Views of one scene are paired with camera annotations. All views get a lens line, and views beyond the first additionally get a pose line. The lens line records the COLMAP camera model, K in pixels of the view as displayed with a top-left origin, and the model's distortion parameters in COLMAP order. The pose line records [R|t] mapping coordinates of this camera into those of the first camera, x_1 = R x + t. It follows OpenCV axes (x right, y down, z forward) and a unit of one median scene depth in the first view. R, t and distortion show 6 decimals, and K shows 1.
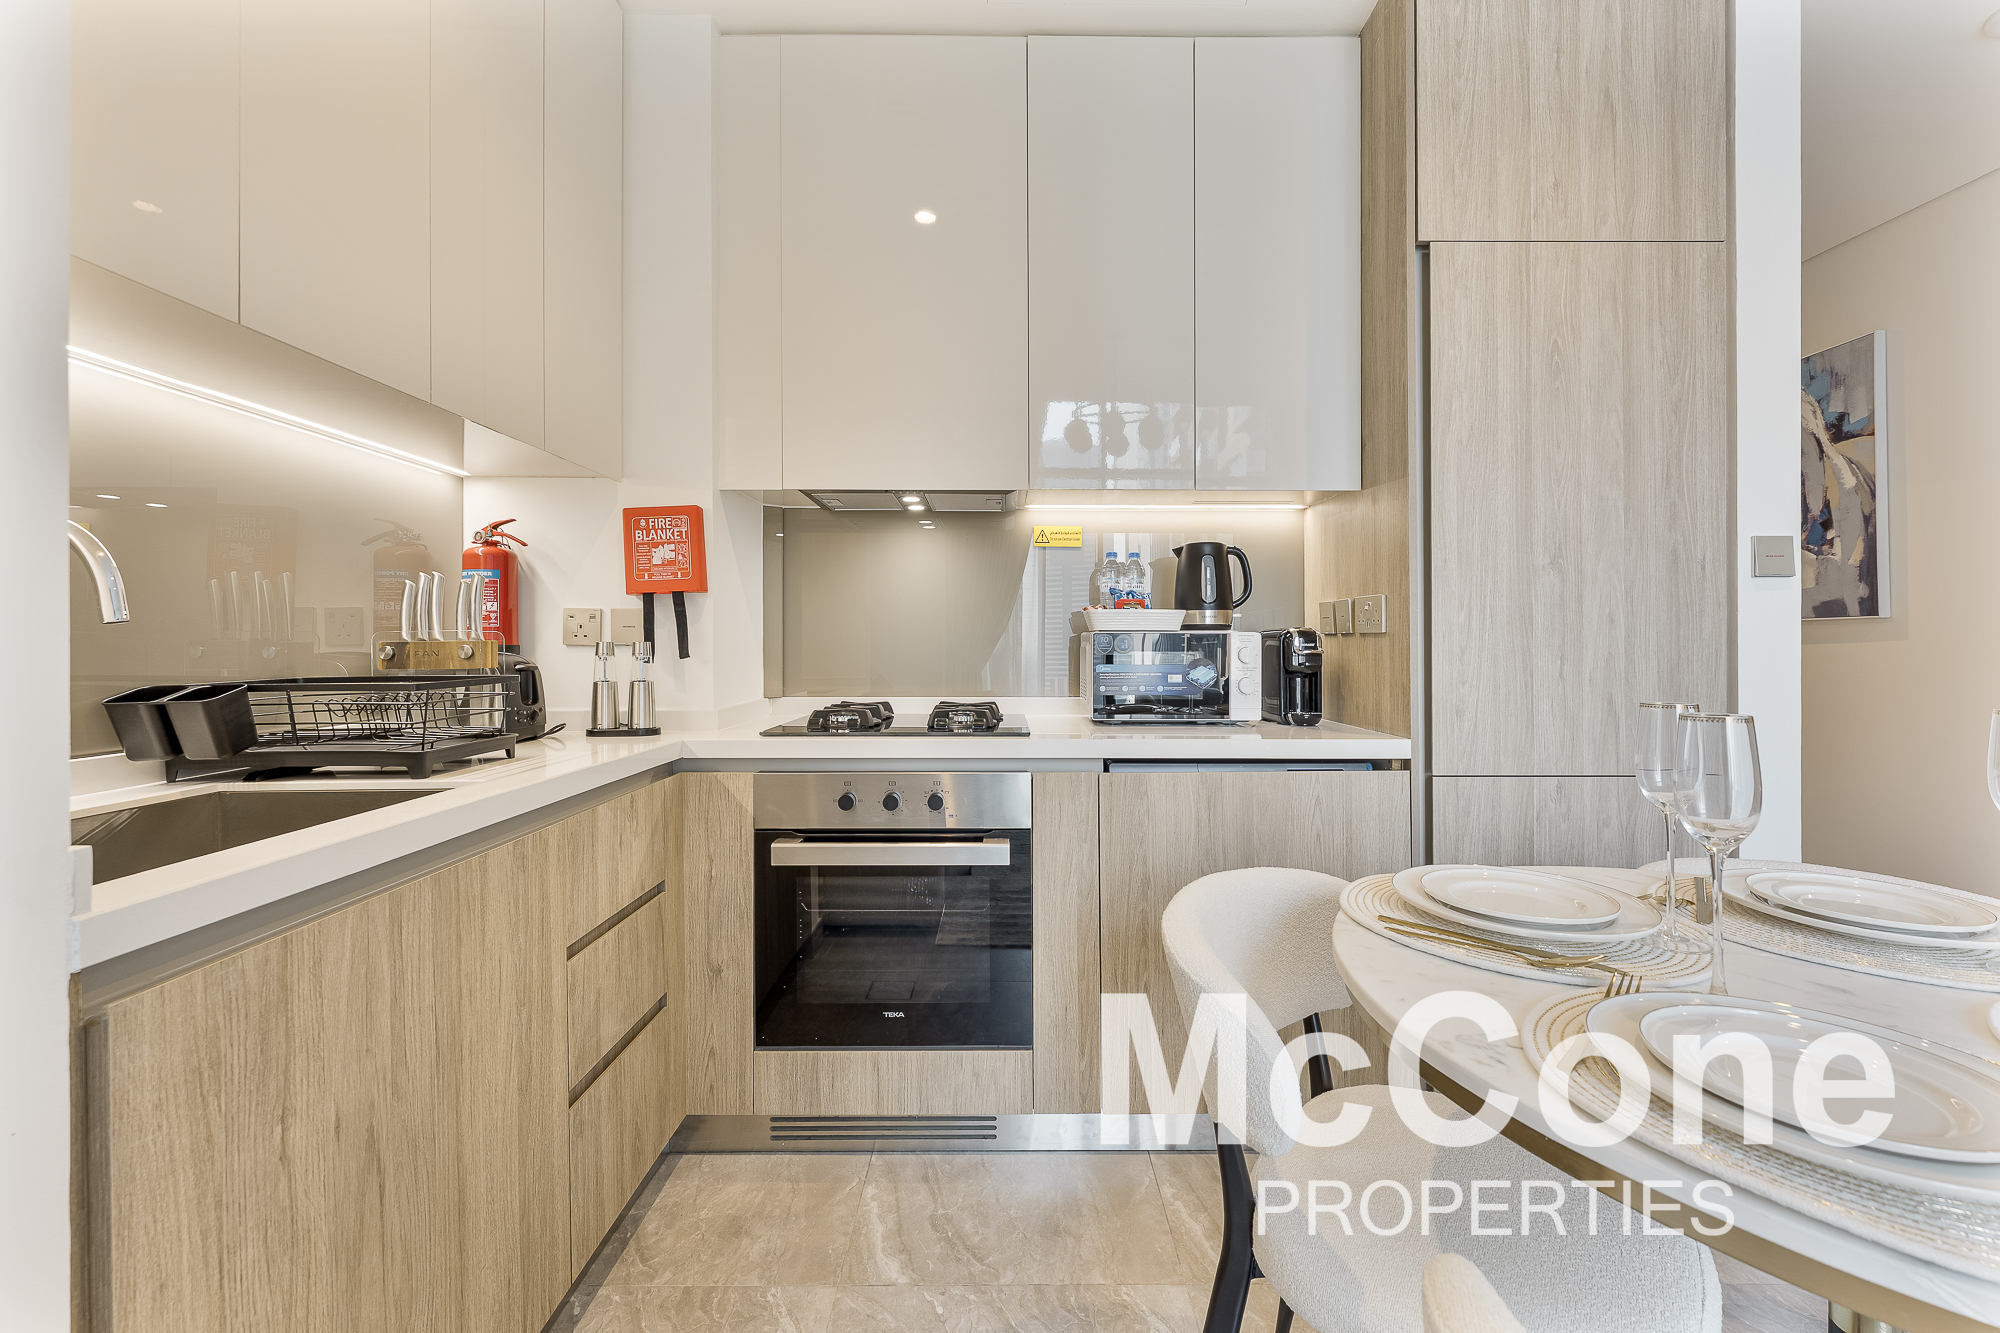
lens RADIAL K [[796.4, 0, 995.7], [0, 796.4, 655.0], [0, 0, 1]] dist [-0.002715, -0.000306]
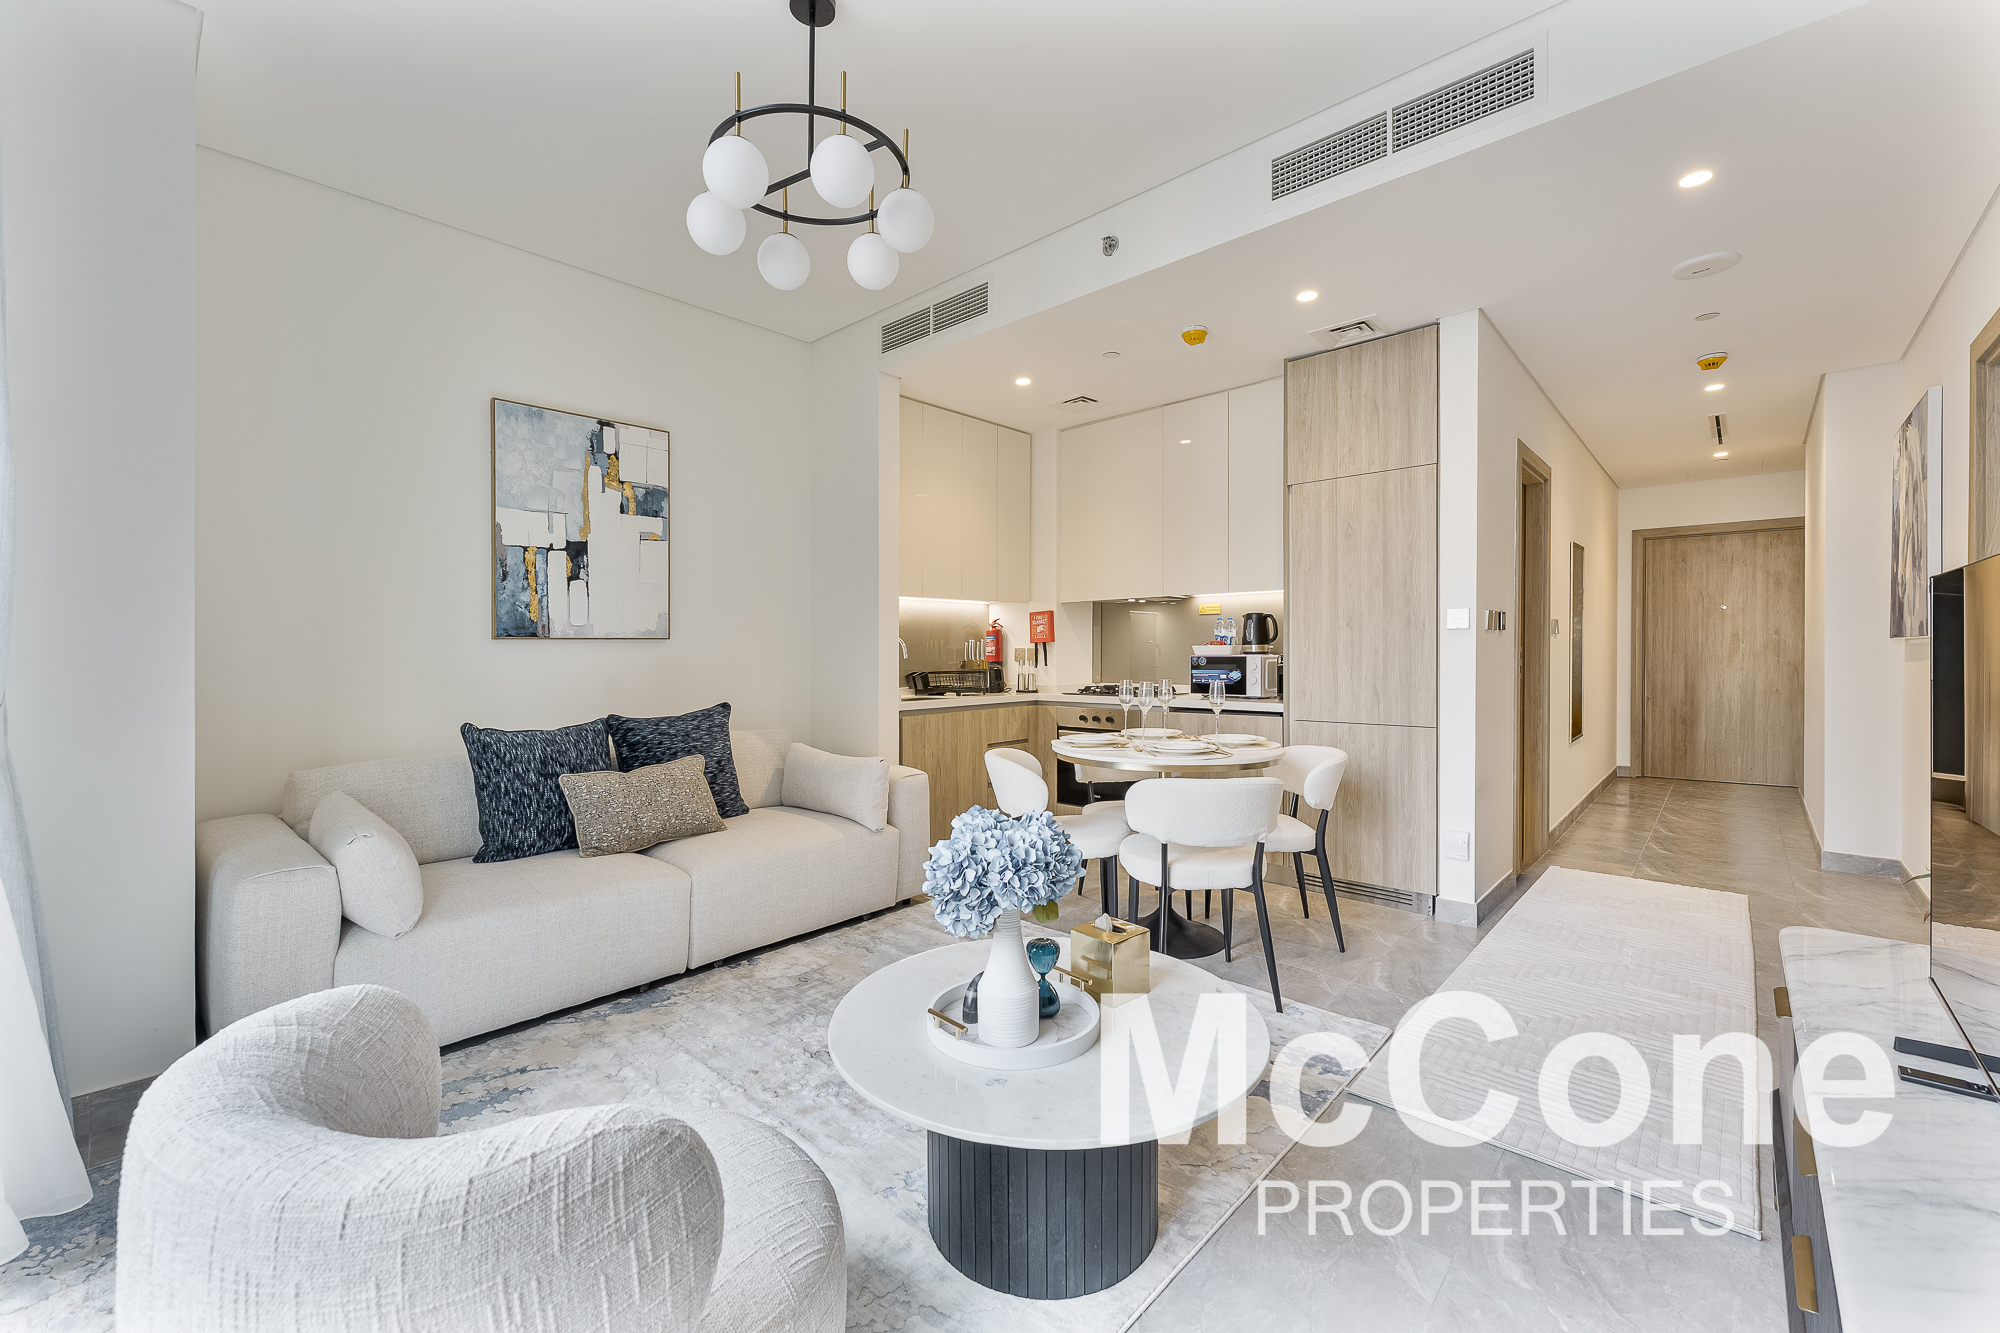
lens RADIAL K [[809.5, 0, 998.5], [0, 809.5, 652.0], [0, 0, 1]] dist [-0.000135, -0.000088]
pose [[0.736749, -0.005108, -0.676148, 1.487784], [-0.001141, 0.999961, -0.008797, -0.021287], [0.676166, 0.007252, 0.736714, -1.267483]]
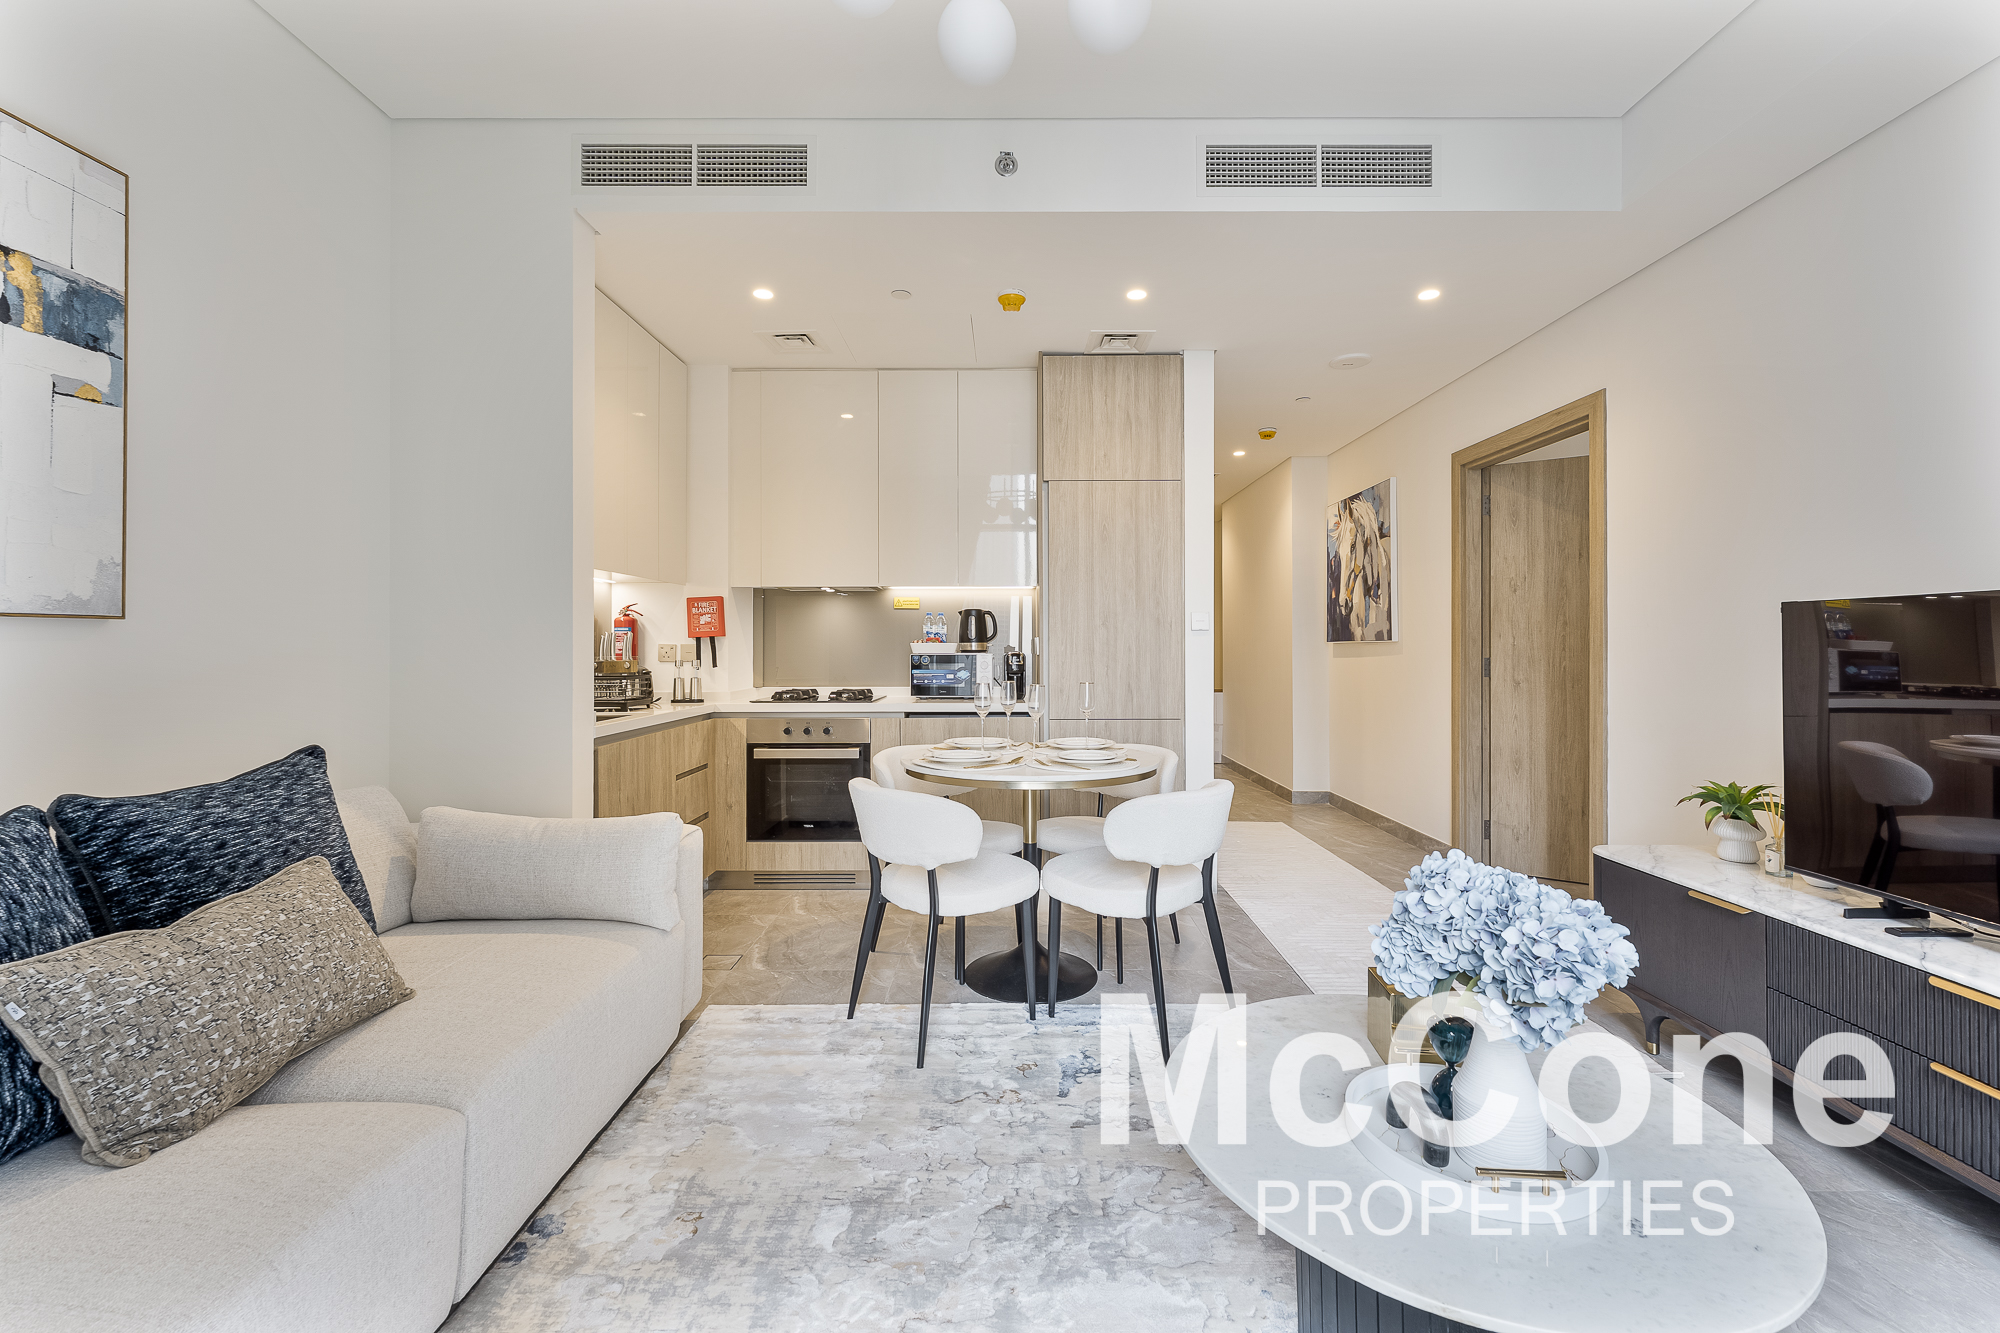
lens RADIAL K [[808.0, 0, 1002.6], [0, 808.0, 646.4], [0, 0, 1]] dist [-0.001416, -0.000083]
pose [[0.999996, -0.002192, -0.001942, 0.419797], [0.002166, 0.999911, -0.013188, -0.023733], [0.001970, 0.013183, 0.999911, -1.270559]]
